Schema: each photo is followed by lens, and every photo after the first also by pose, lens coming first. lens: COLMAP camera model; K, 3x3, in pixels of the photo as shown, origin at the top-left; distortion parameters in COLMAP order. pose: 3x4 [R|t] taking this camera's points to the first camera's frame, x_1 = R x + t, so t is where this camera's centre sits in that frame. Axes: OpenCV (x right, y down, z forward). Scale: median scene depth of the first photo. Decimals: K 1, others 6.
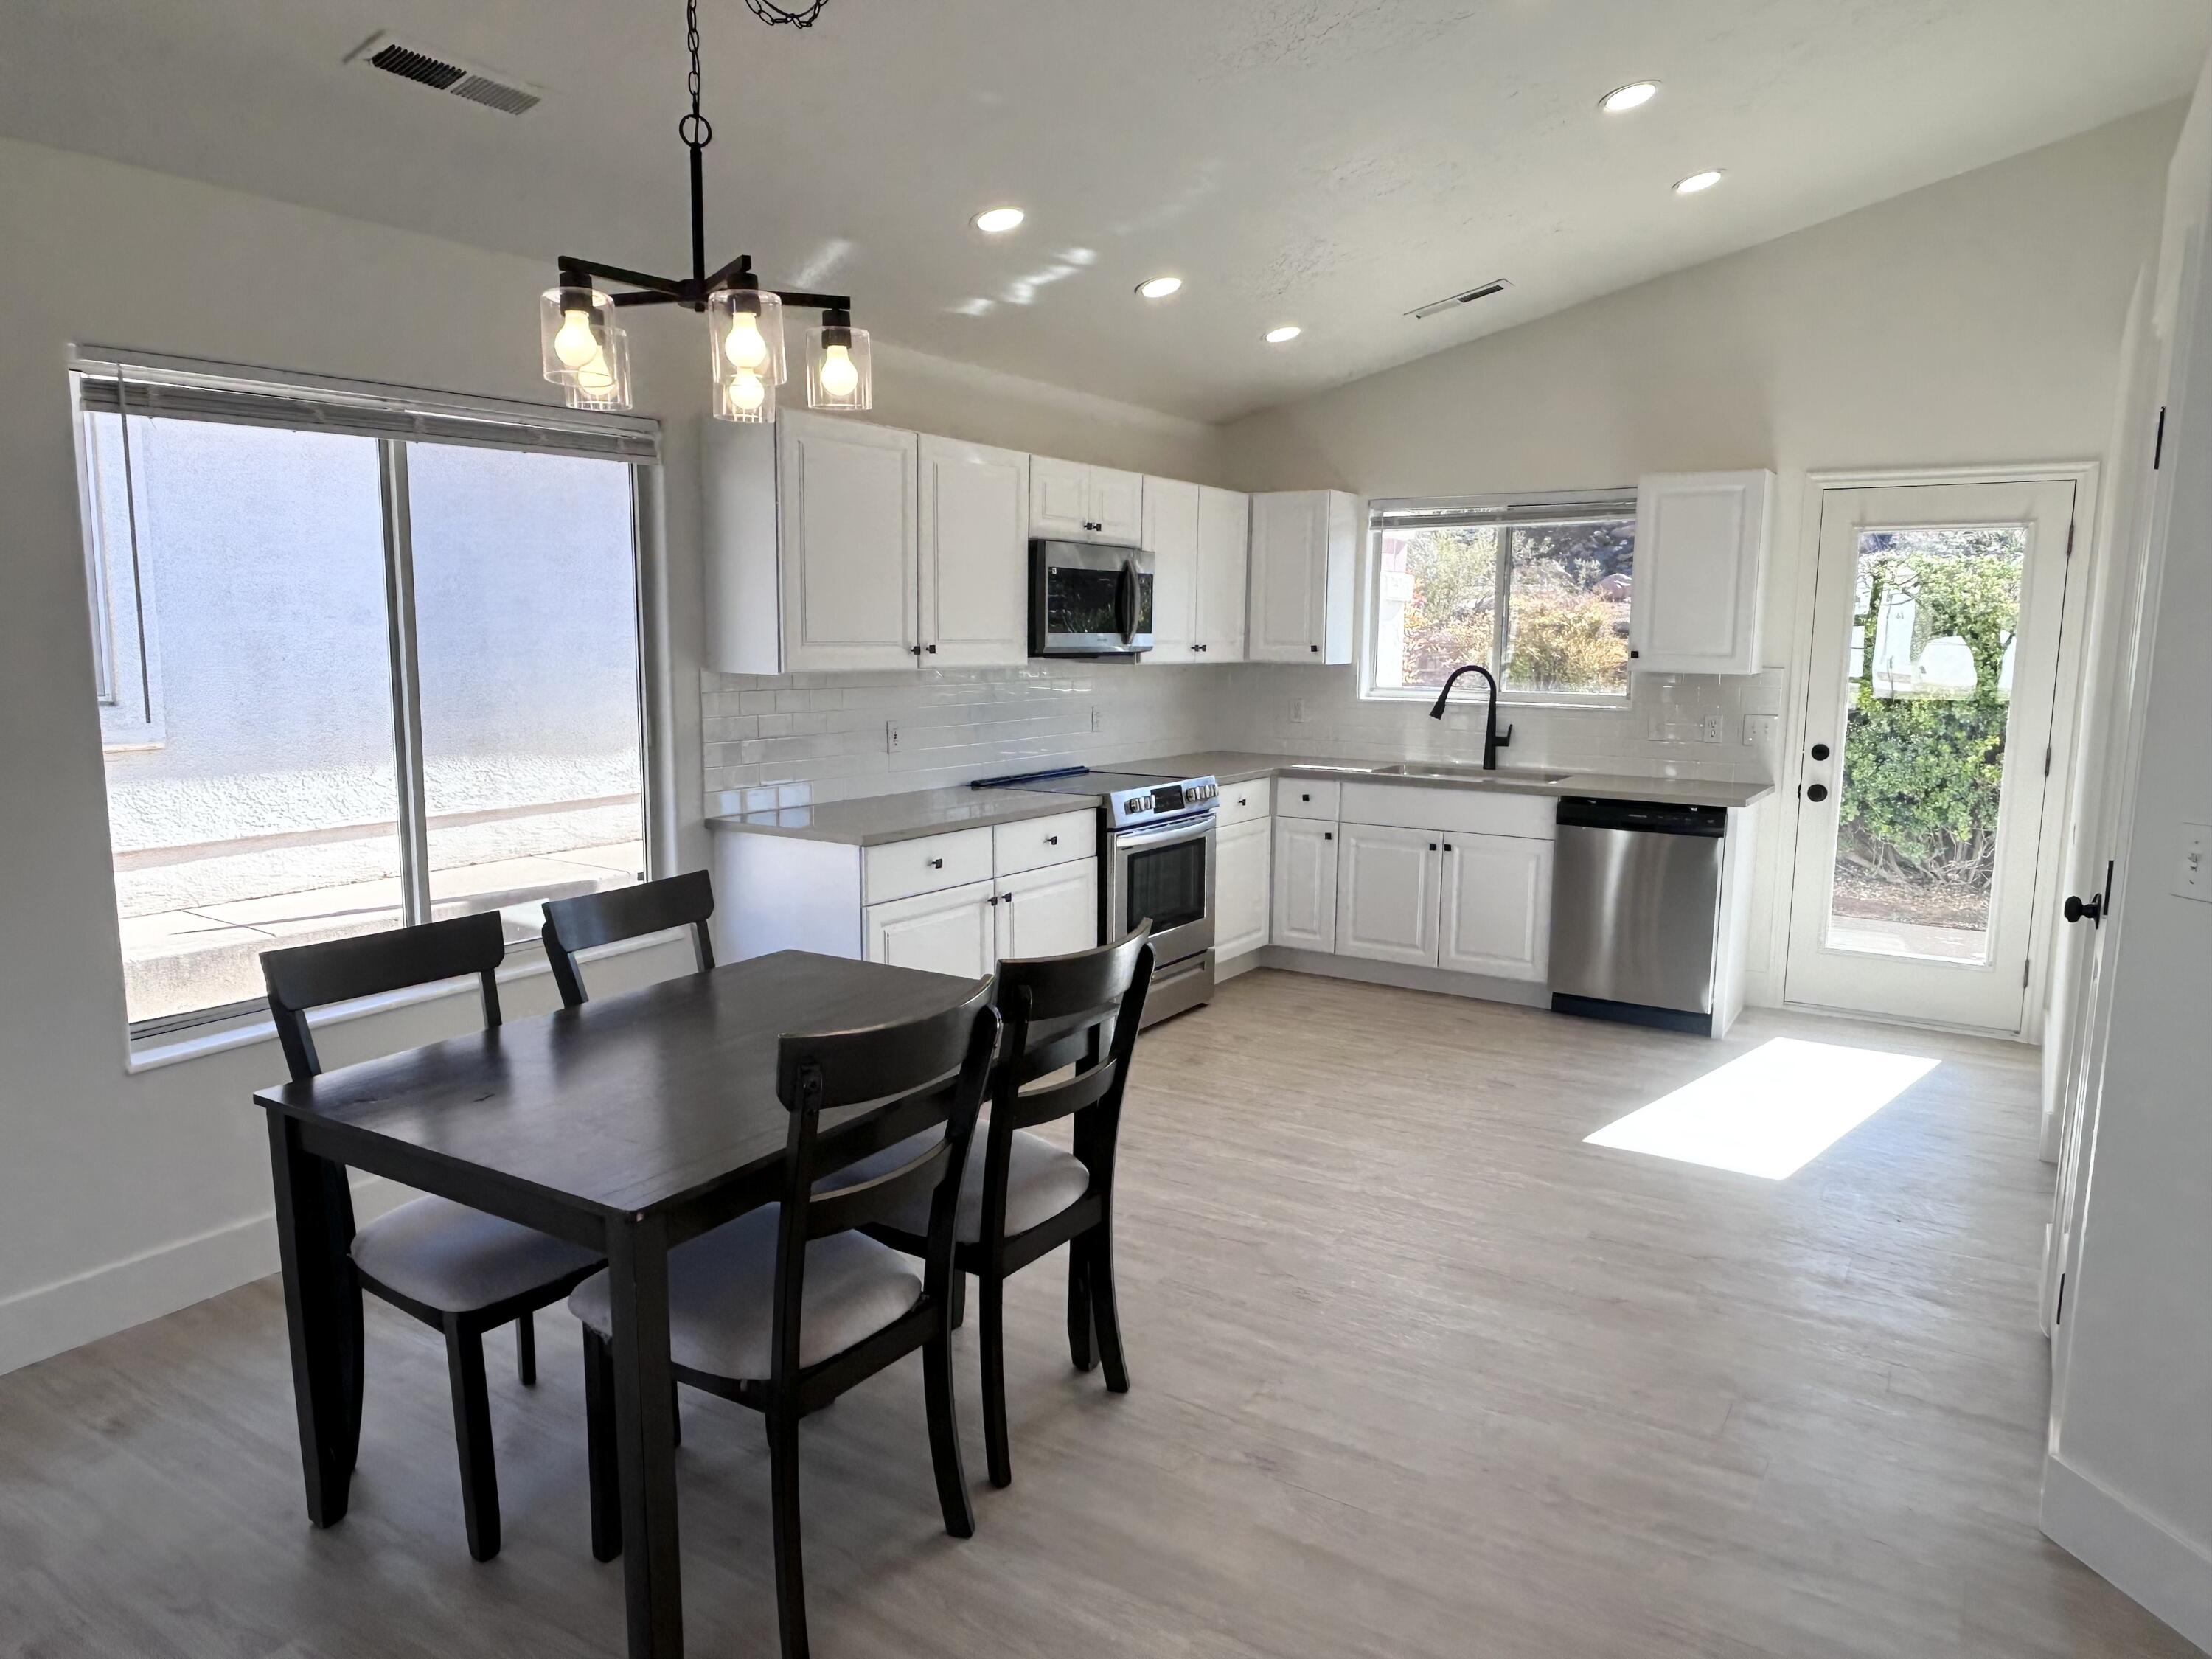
lens RADIAL K [[1442.0, 0, 1106.0], [0, 1442.0, 829.5], [0, 0, 1]] dist [-0.012459, -0.002578]
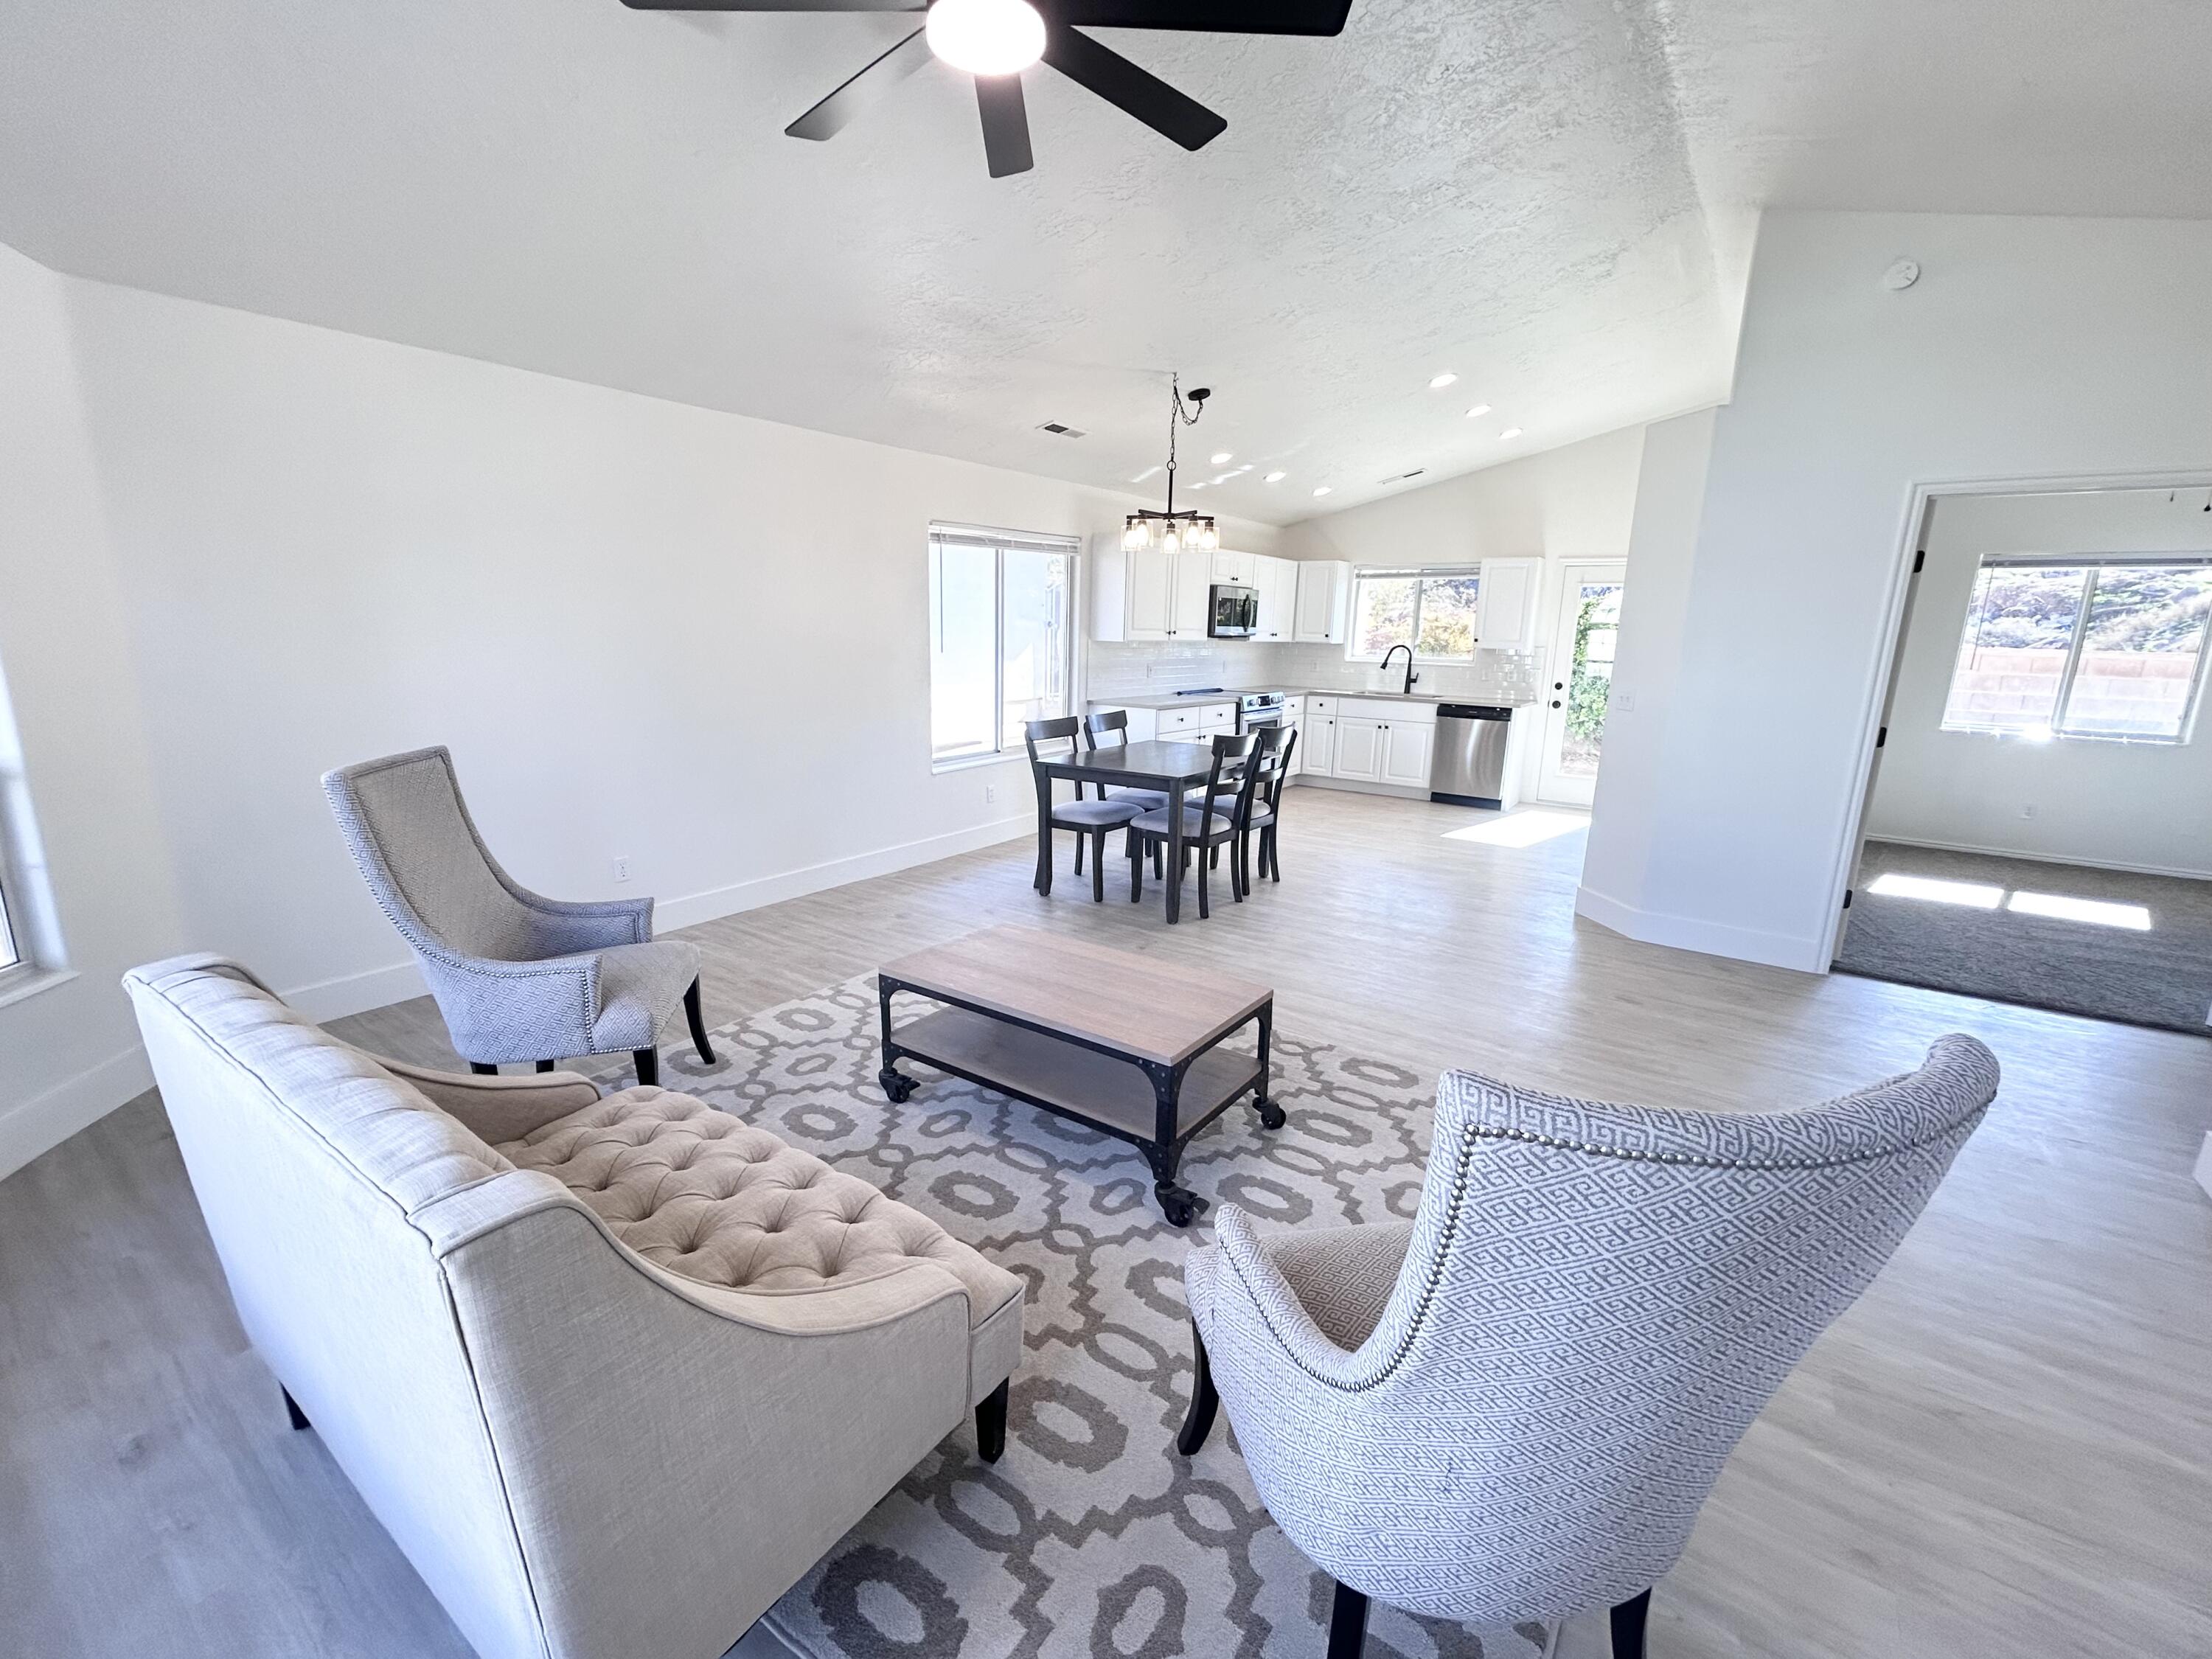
lens RADIAL K [[937.0, 0, 1106.0], [0, 937.0, 829.5], [0, 0, 1]] dist [-0.000942, 0.000214]
pose [[0.998906, 0.024080, -0.040094, -0.164328], [-0.020967, 0.996862, 0.076329, 0.084824], [0.041806, -0.075405, 0.996276, -0.579485]]
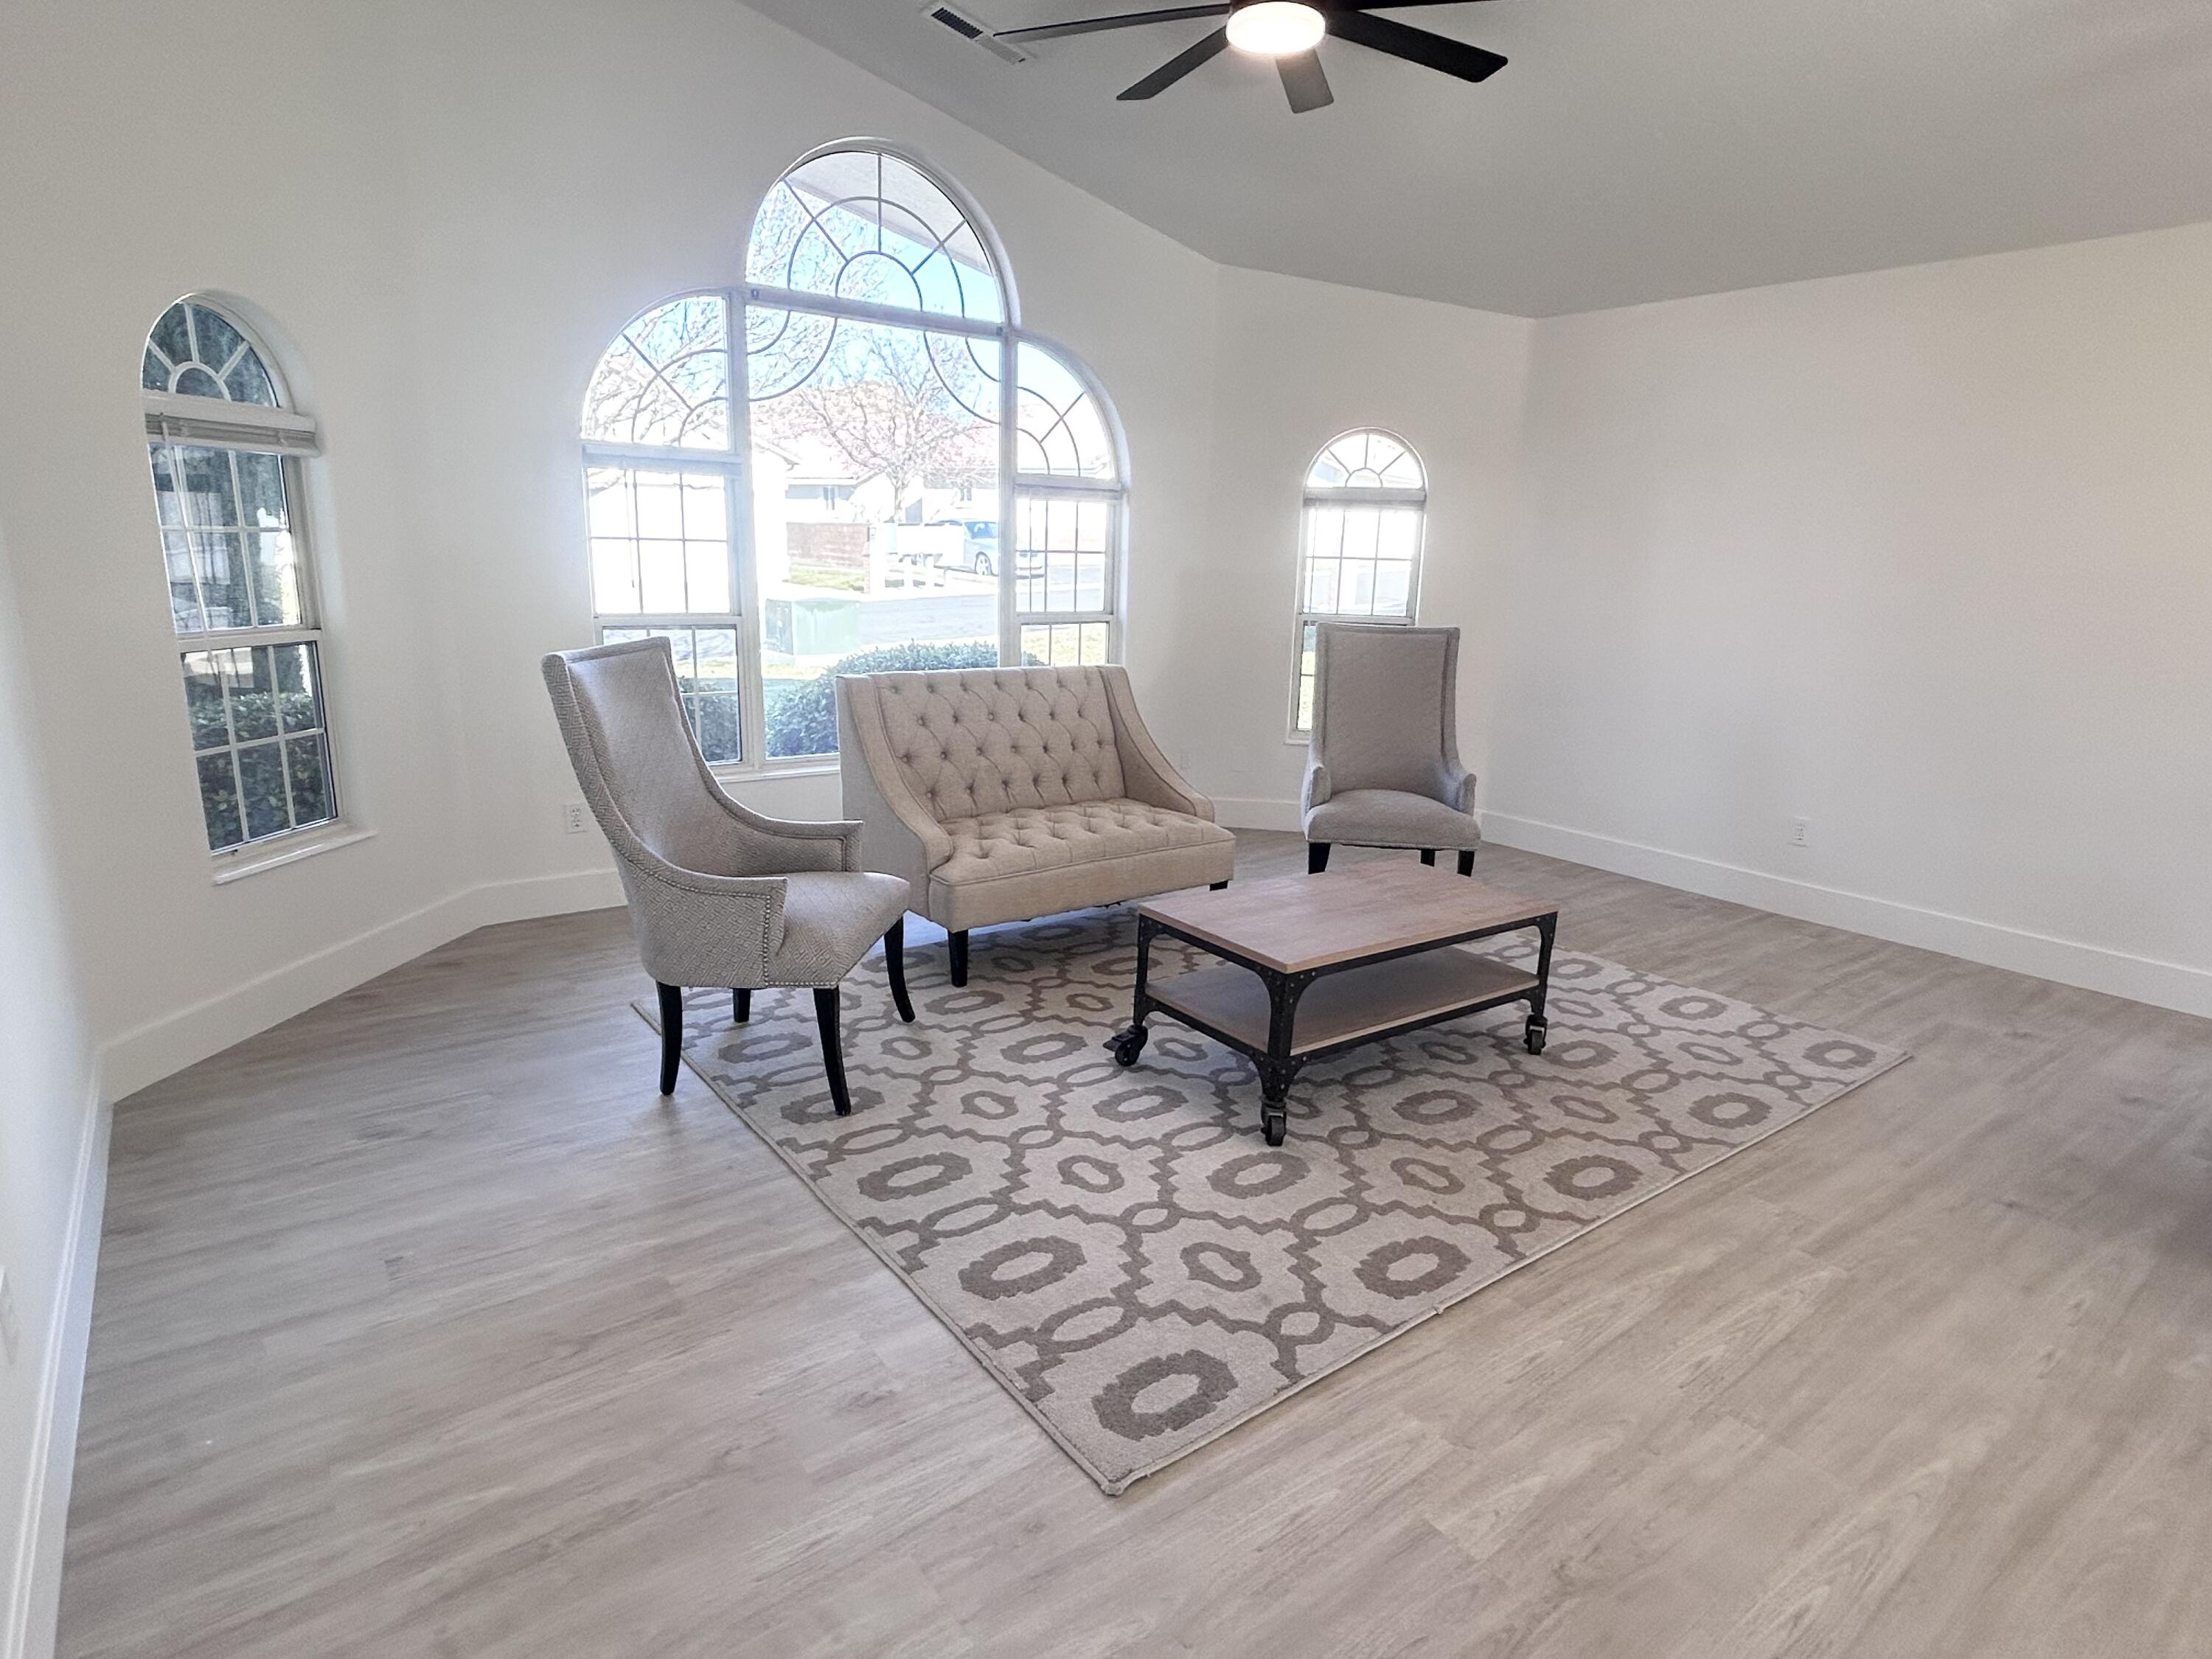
lens RADIAL K [[1232.1, 0, 1106.0], [0, 1232.1, 829.5], [0, 0, 1]] dist [0.016415, -0.026155]
pose [[-0.351008, 0.200322, -0.914693, 0.490408], [-0.157716, 0.950244, 0.268631, 0.013234], [0.922995, 0.238553, -0.301949, 0.078201]]
